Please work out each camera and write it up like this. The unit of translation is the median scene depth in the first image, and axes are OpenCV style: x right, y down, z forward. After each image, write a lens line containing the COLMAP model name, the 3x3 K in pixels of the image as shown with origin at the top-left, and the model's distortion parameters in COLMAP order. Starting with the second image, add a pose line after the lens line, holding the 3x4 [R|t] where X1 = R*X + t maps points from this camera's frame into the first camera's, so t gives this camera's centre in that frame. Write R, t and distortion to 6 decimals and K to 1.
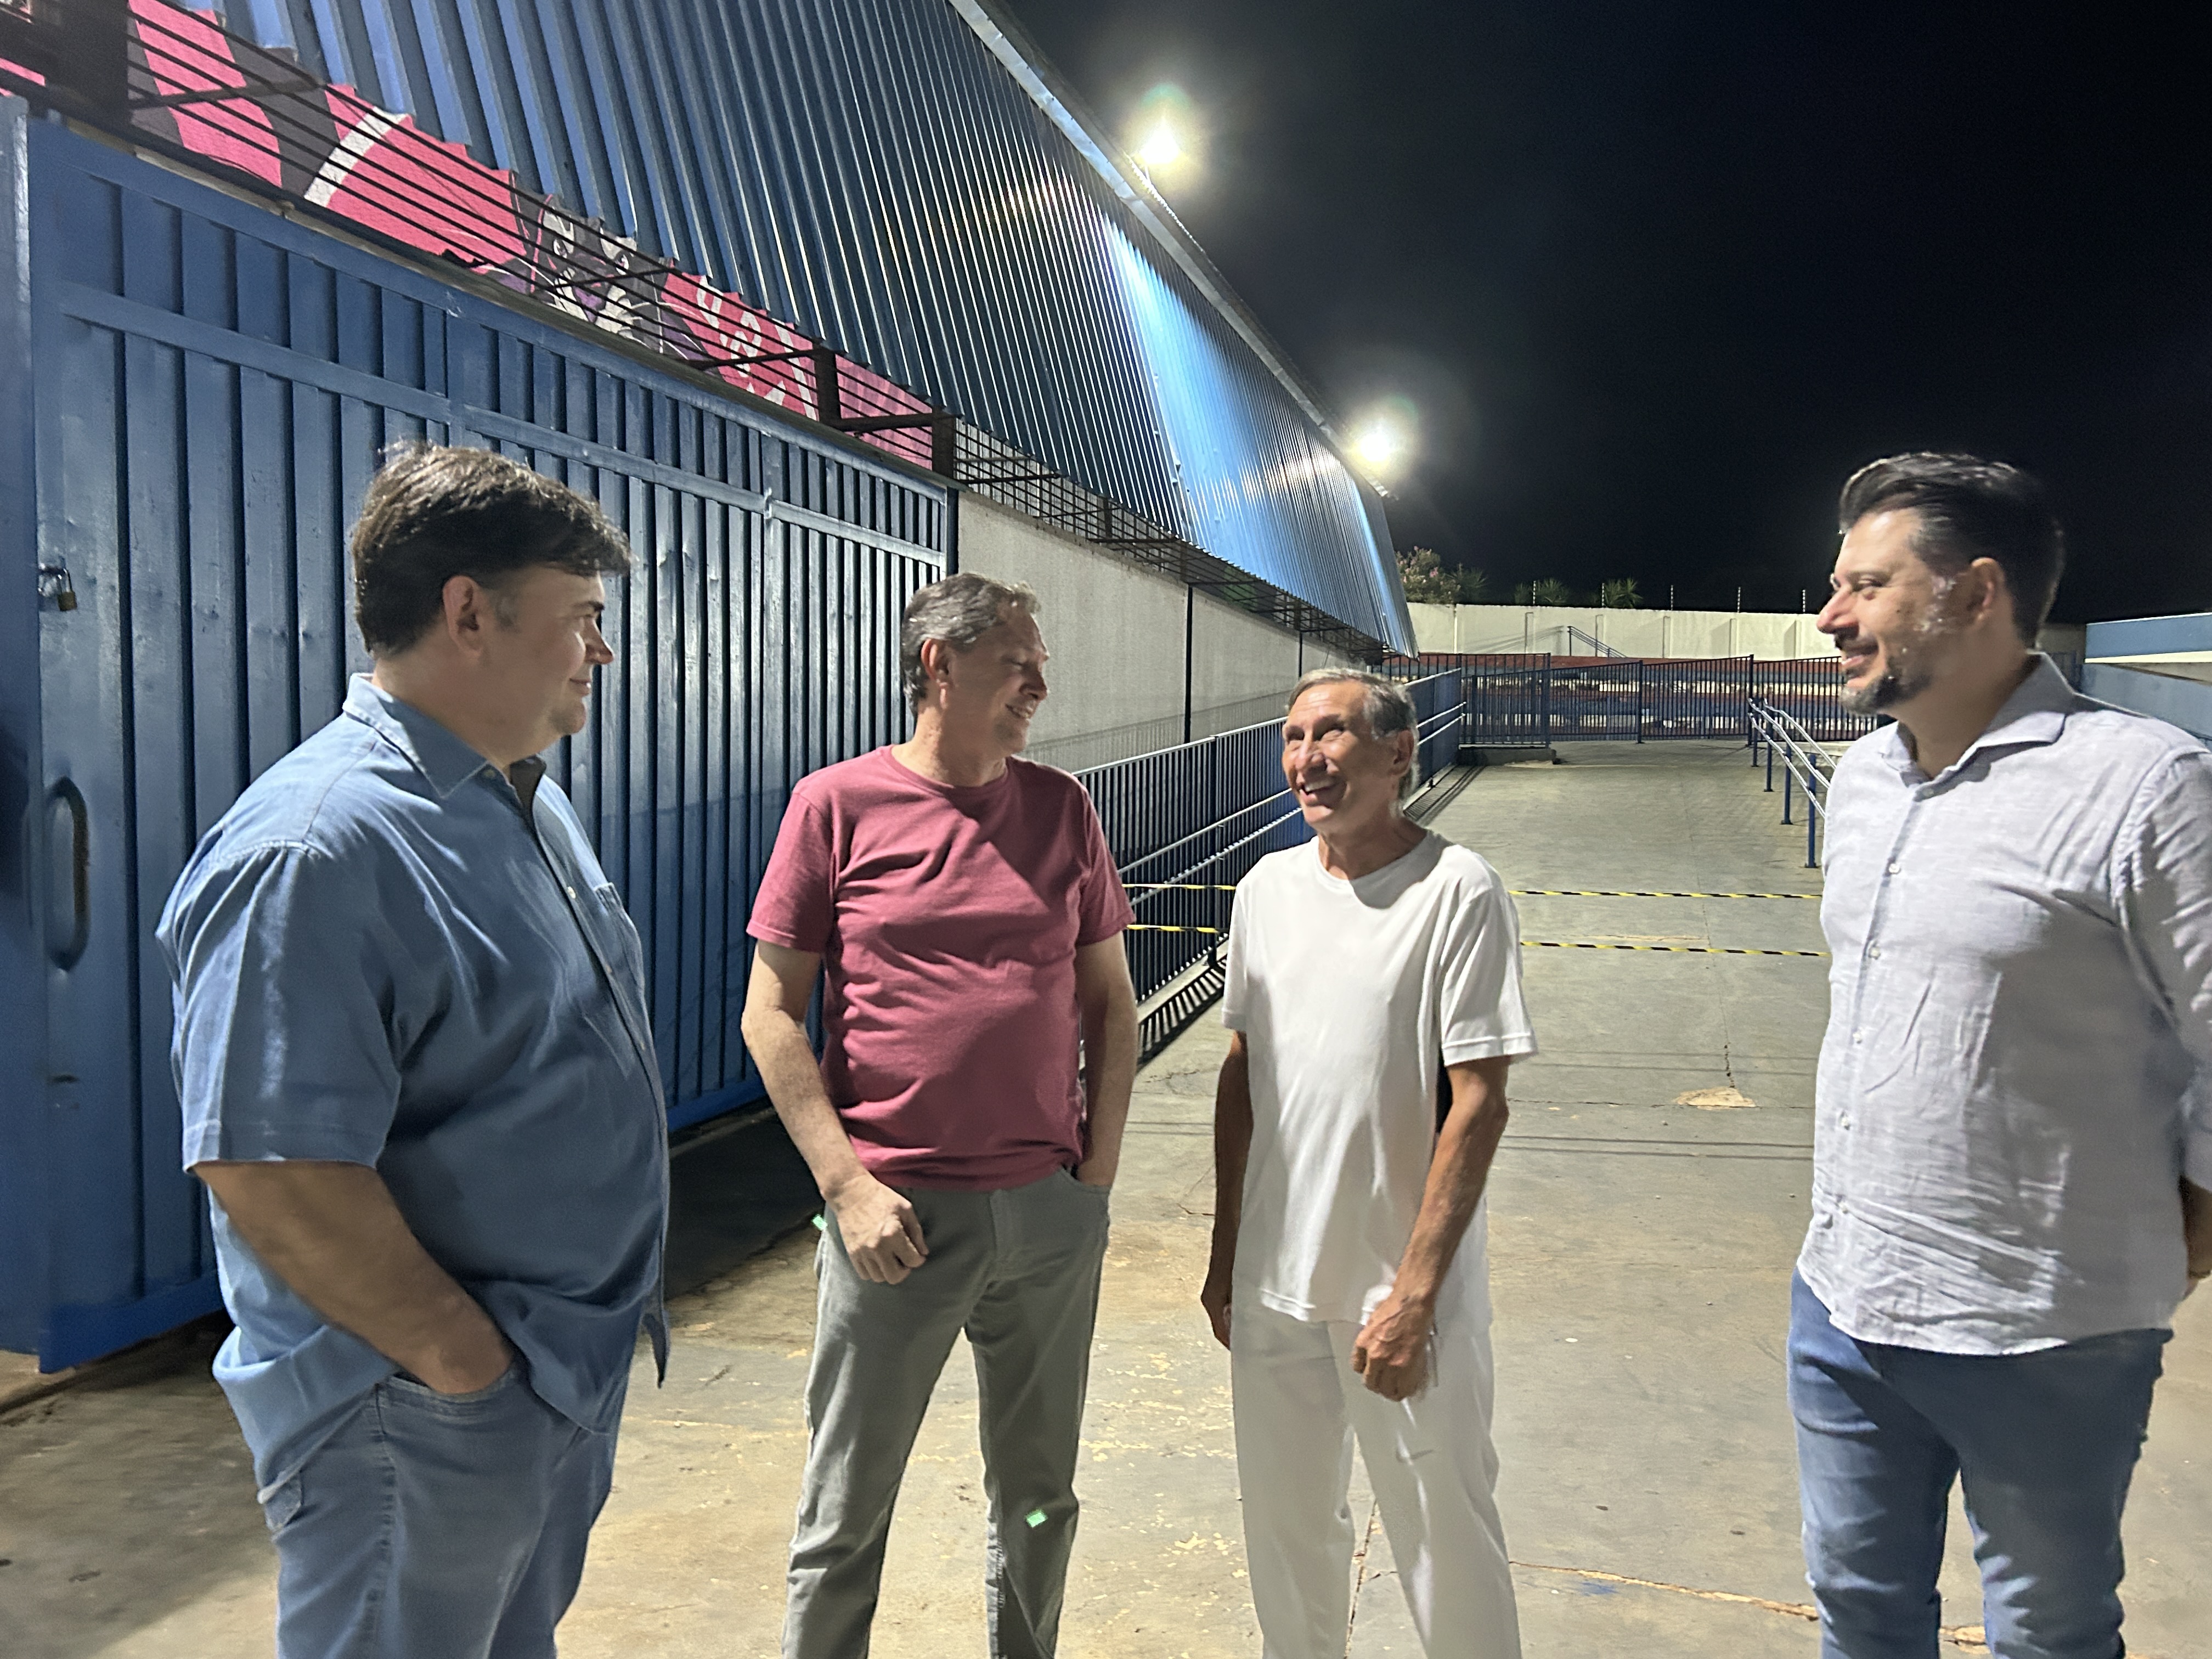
lens RADIAL K [[1700.4, 0, 1106.0], [0, 1700.4, 829.5], [0, 0, 1]] dist [-0.081588, -0.004573]
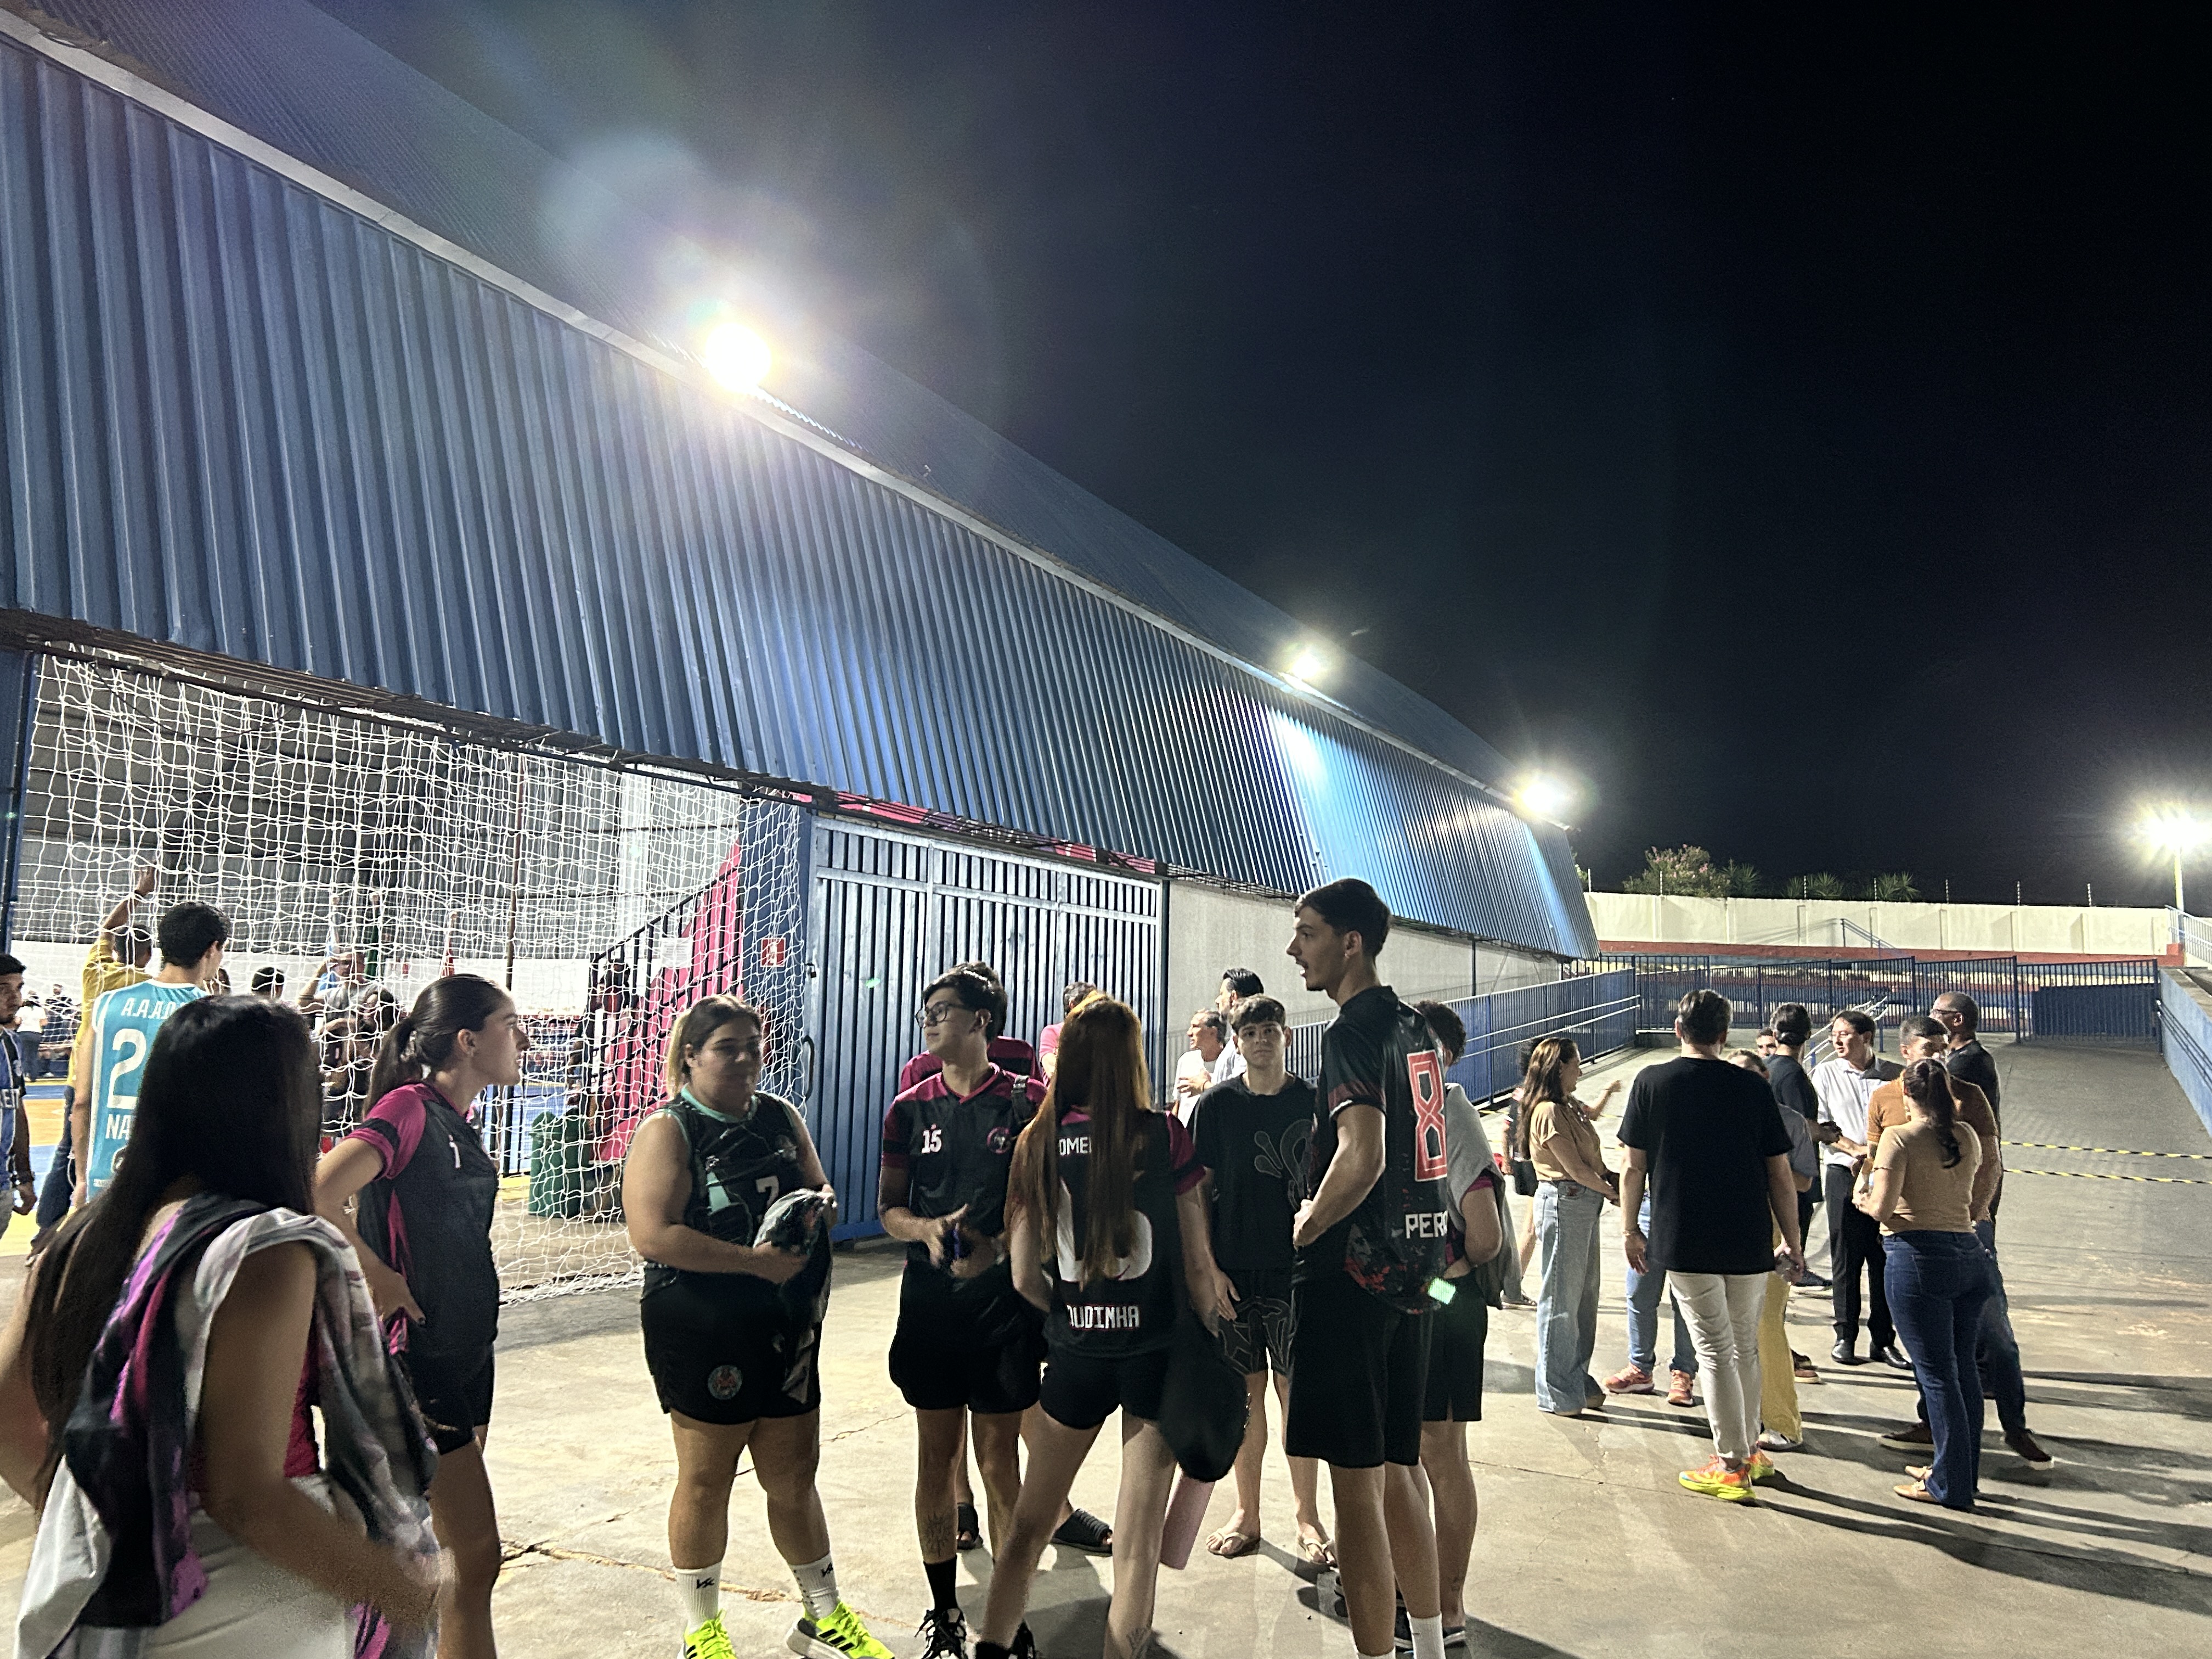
lens RADIAL K [[1700.4, 0, 1106.0], [0, 1700.4, 829.5], [0, 0, 1]] dist [-0.081588, -0.004573]
pose [[0.981373, 0.005848, -0.192023, 0.026811], [-0.036529, 0.986981, -0.156633, 0.004642], [0.188607, 0.160730, 0.968810, -0.108385]]
